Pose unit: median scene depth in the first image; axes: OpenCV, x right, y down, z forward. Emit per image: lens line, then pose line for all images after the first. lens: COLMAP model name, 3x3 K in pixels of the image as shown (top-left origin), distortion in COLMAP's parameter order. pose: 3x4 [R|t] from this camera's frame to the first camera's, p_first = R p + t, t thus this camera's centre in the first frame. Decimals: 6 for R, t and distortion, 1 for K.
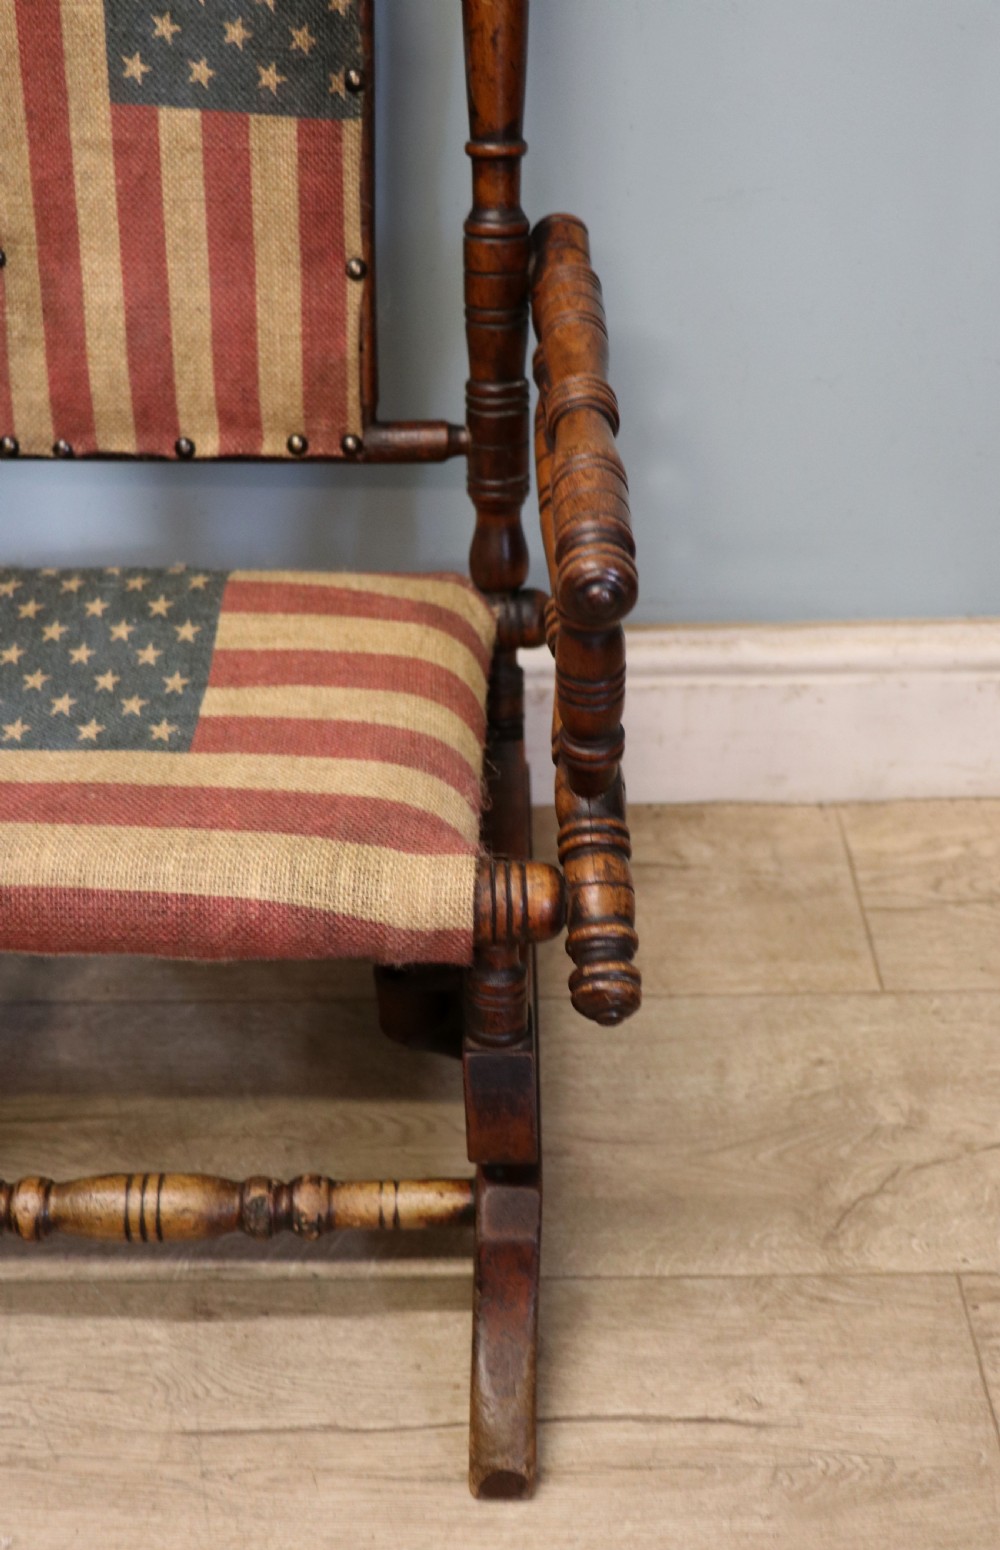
lens RADIAL K [[1877.9, 0, 478.9], [0, 1877.9, 789.5], [0, 0, 1]] dist [-0.010423, 0.000000]
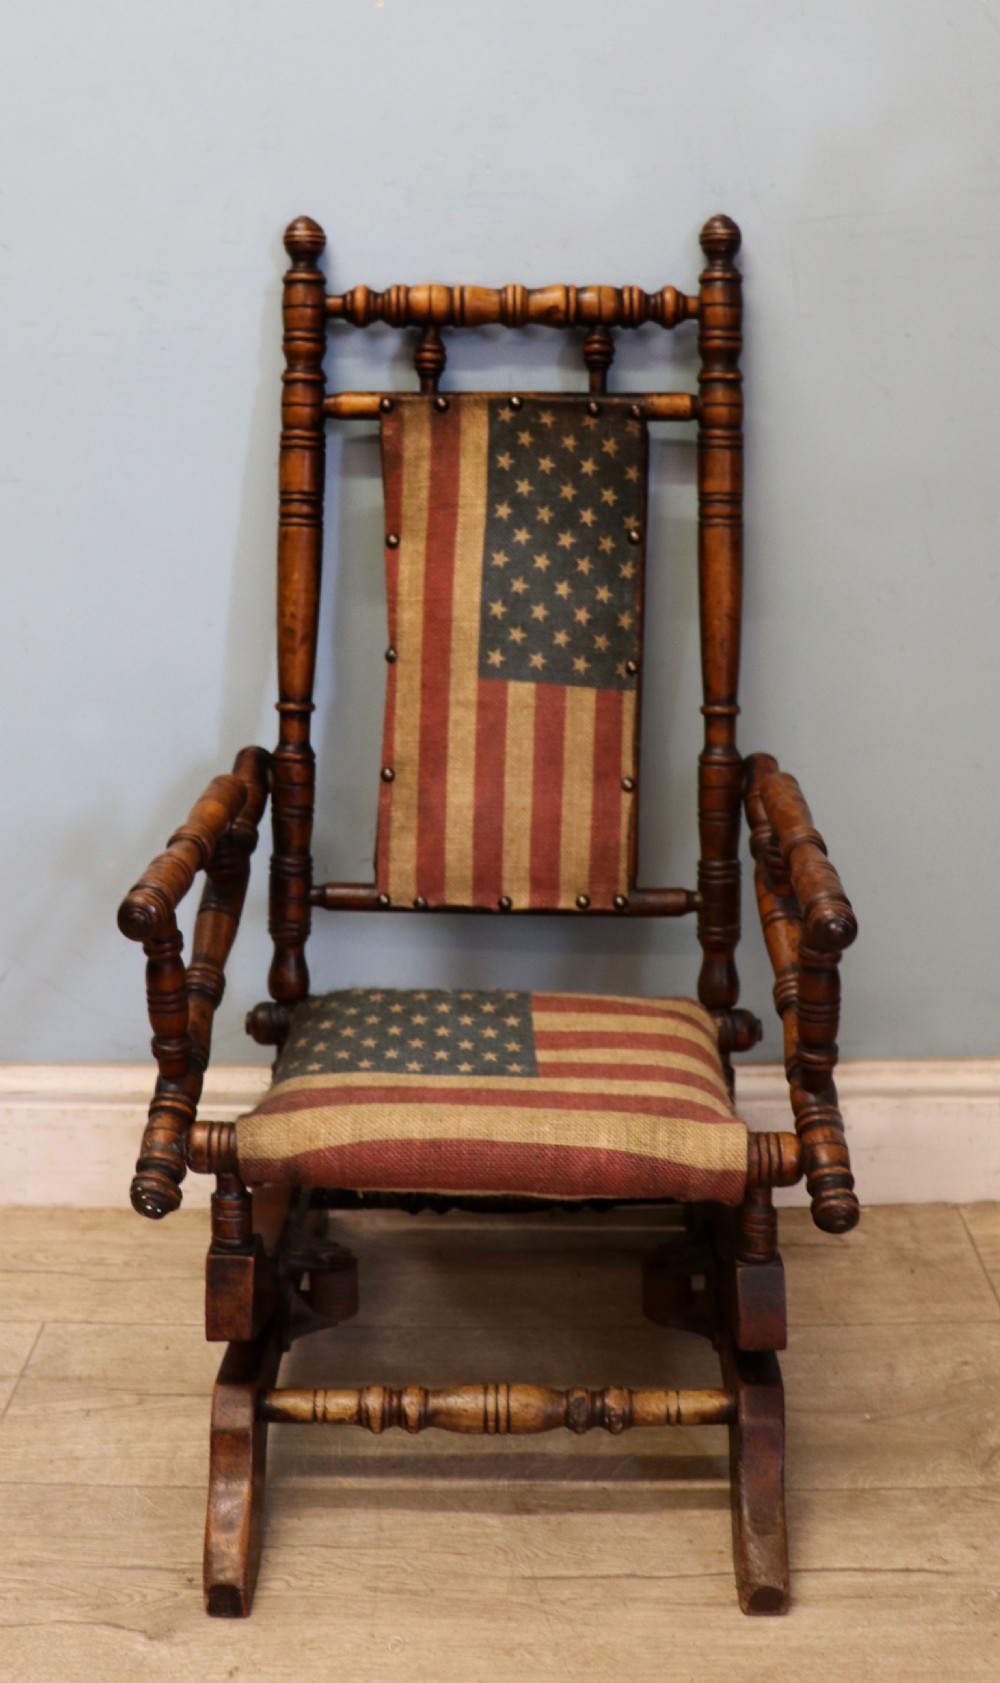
lens RADIAL K [[1943.5, 0, 458.6], [0, 1943.5, 691.3], [0, 0, 1]] dist [-0.106223, 0.000000]
pose [[0.999641, 0.011957, -0.023996, -0.170390], [-0.020412, 0.919705, -0.392079, 0.279071], [0.017381, 0.392428, 0.919618, -0.488350]]
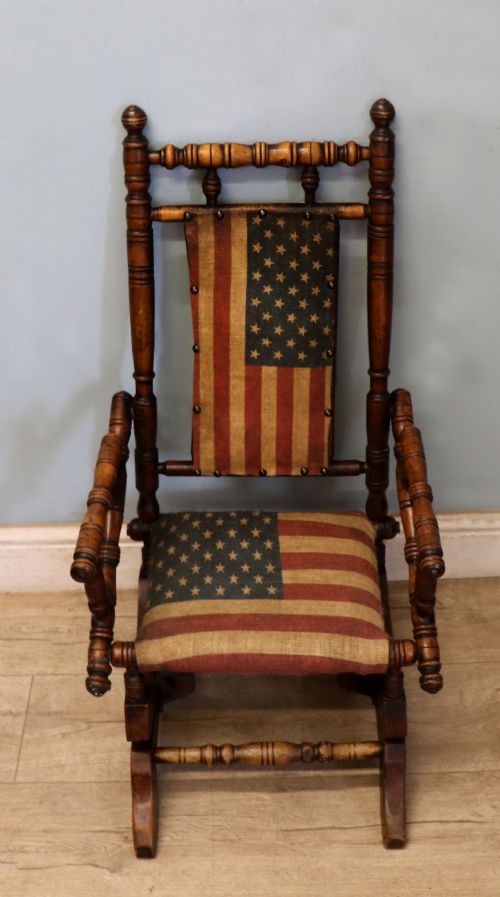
lens RADIAL K [[1292.1, 0, 240.4], [0, 1292.1, 365.7], [0, 0, 1]] dist [-0.144452, 0.000000]
pose [[0.999856, -0.016748, -0.002901, -0.194607], [0.016597, 0.998805, -0.045972, -0.270084], [0.003667, 0.045917, 0.998939, -0.937091]]
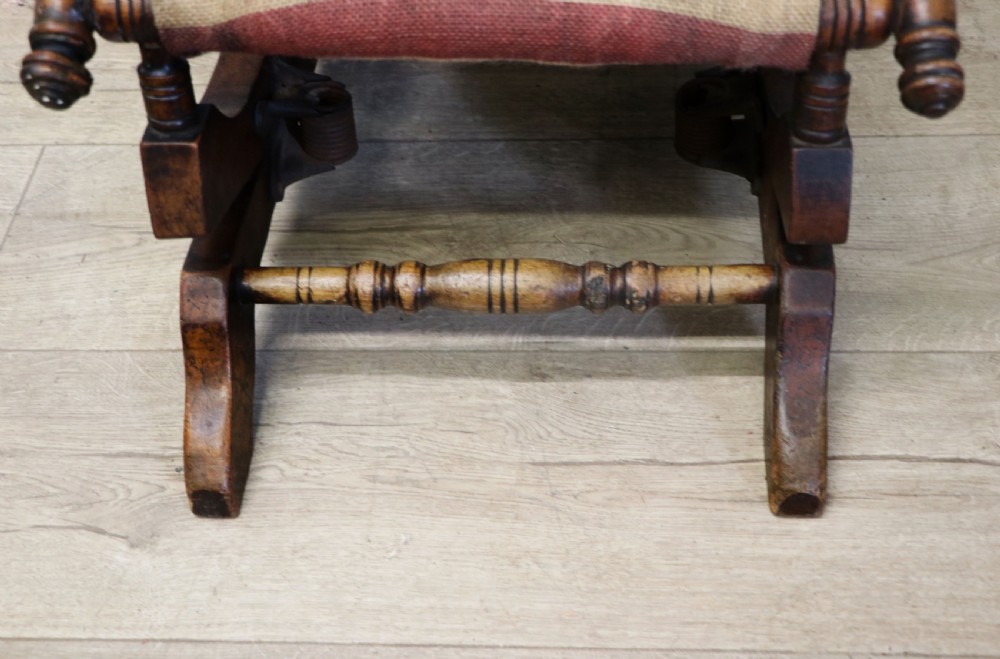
lens RADIAL K [[1378.7, 0, 494.5], [0, 1378.7, 351.4], [0, 0, 1]] dist [0.008722, 0.000000]
pose [[0.998340, 0.011874, -0.056350, -0.126248], [-0.000208, 0.979250, 0.202656, 0.078689], [0.057587, -0.202308, 0.977627, 0.105848]]
